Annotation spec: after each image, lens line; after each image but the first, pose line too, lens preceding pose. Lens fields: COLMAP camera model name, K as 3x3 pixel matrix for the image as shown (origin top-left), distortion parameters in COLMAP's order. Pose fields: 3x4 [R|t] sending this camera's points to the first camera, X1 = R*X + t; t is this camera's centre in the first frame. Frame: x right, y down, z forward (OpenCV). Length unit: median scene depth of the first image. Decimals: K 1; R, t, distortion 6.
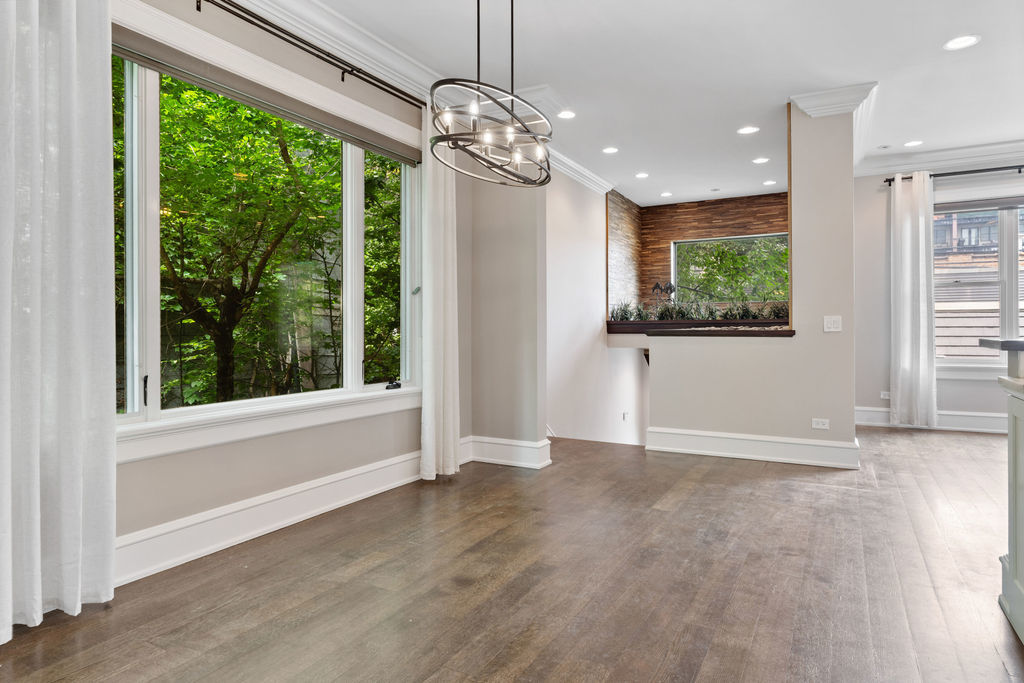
lens RADIAL K [[598.7, 0, 520.9], [0, 598.7, 328.7], [0, 0, 1]] dist [0.008583, -0.002118]
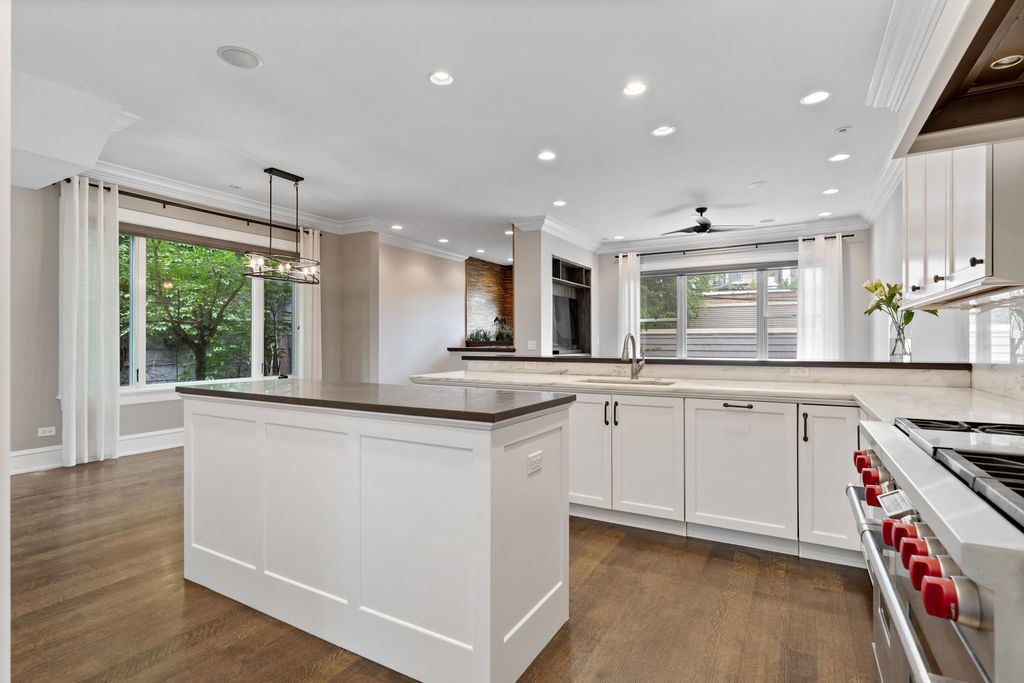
lens RADIAL K [[491.8, 0, 515.9], [0, 491.8, 340.0], [0, 0, 1]] dist [-0.012218, 0.004433]
pose [[0.999731, 0.002385, -0.023069, 0.373472], [-0.002446, 0.999994, -0.002636, -0.014761], [0.023063, 0.002692, 0.999730, -0.362282]]
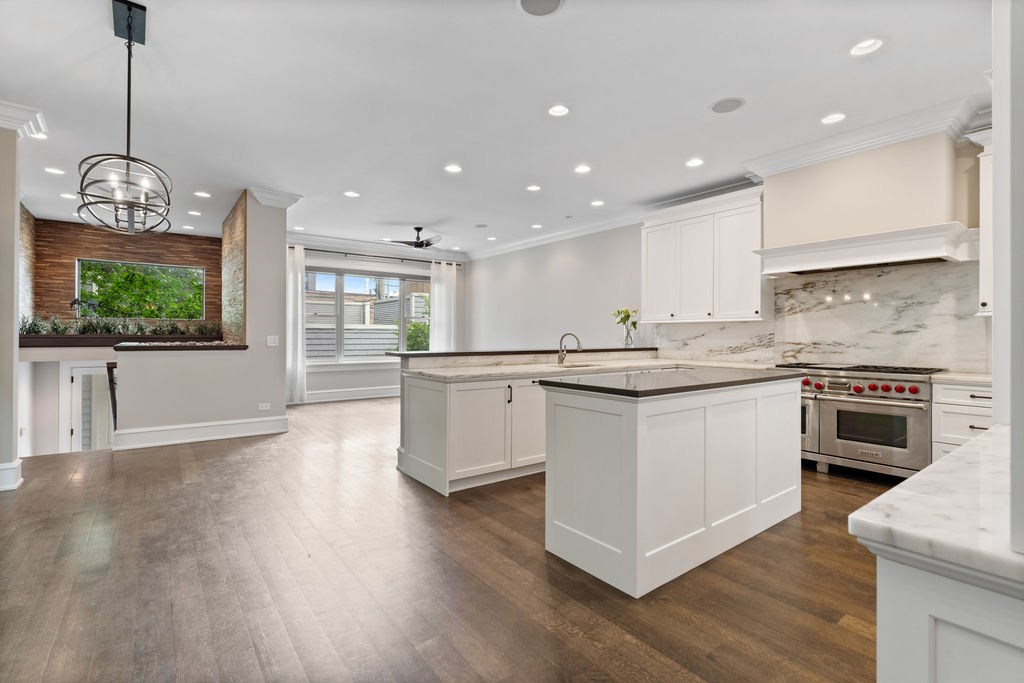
lens RADIAL K [[467.0, 0, 510.8], [0, 467.0, 332.8], [0, 0, 1]] dist [-0.015131, -0.001211]
pose [[0.418703, 0.011453, 0.908051, -0.231080], [-0.005289, 0.999934, -0.010173, -0.015082], [-0.908108, -0.000544, 0.418736, -0.044305]]
